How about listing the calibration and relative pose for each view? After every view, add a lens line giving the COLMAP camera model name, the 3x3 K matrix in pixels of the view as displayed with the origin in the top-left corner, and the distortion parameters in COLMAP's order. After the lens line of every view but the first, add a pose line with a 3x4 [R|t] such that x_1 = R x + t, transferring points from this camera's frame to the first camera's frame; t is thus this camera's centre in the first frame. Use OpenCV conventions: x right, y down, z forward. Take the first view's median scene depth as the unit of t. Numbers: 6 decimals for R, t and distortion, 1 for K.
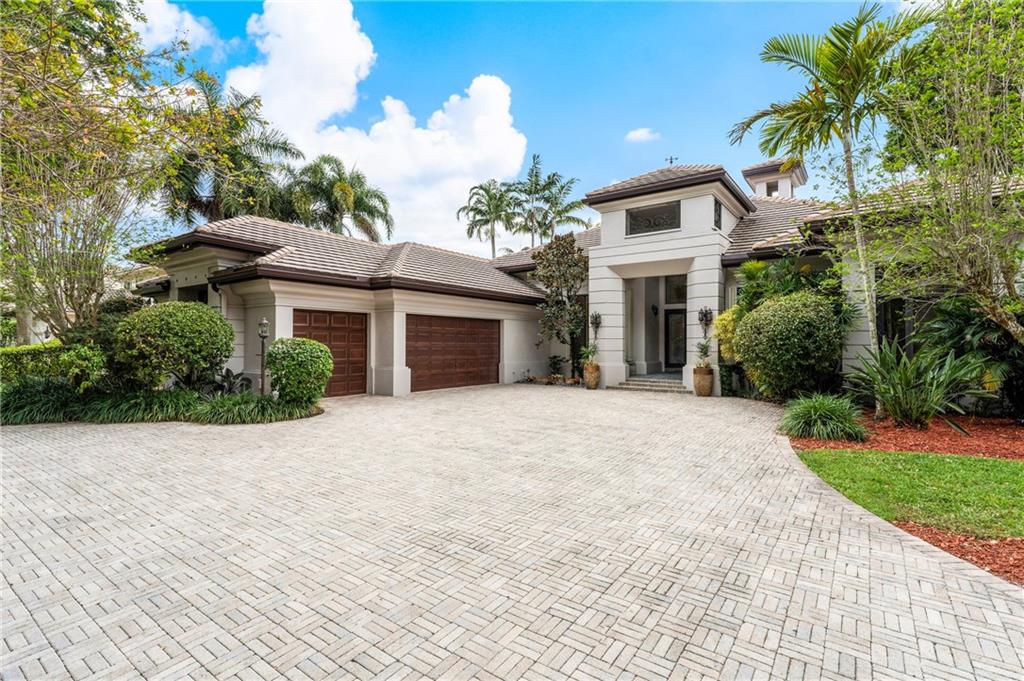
lens RADIAL K [[469.8, 0, 512.0], [0, 469.8, 340.5], [0, 0, 1]] dist [0.000140, 0.000021]
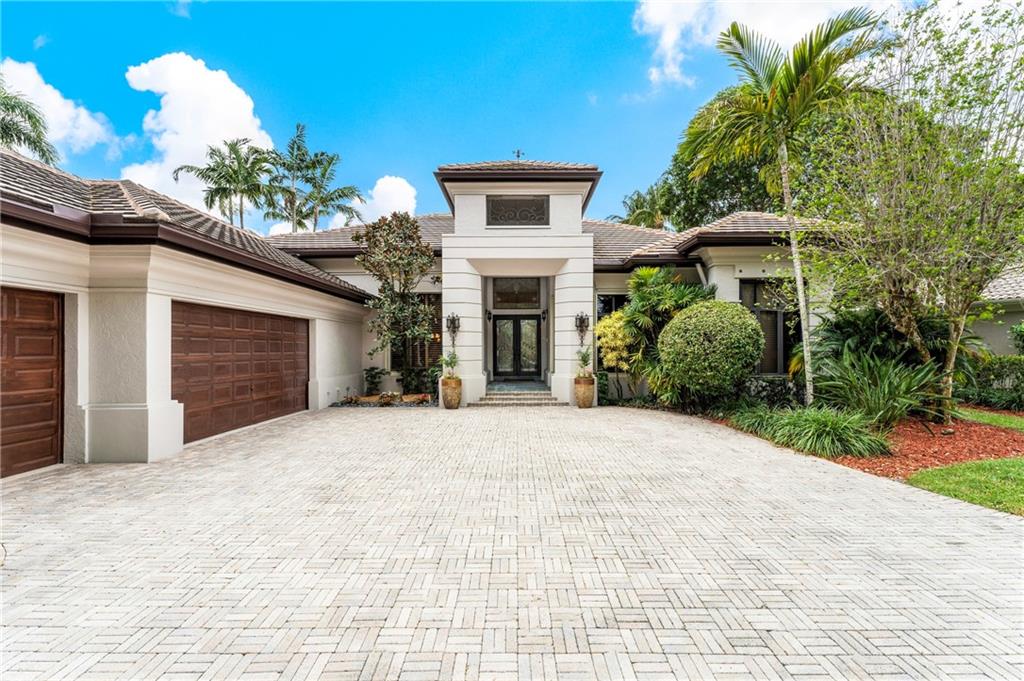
lens RADIAL K [[426.3, 0, 514.4], [0, 426.3, 346.7], [0, 0, 1]] dist [0.001949, 0.000582]
pose [[0.809099, -0.002452, 0.587667, -0.173682], [0.001938, 0.999997, 0.001503, -0.003717], [-0.587669, -0.000077, 0.809101, 0.340556]]
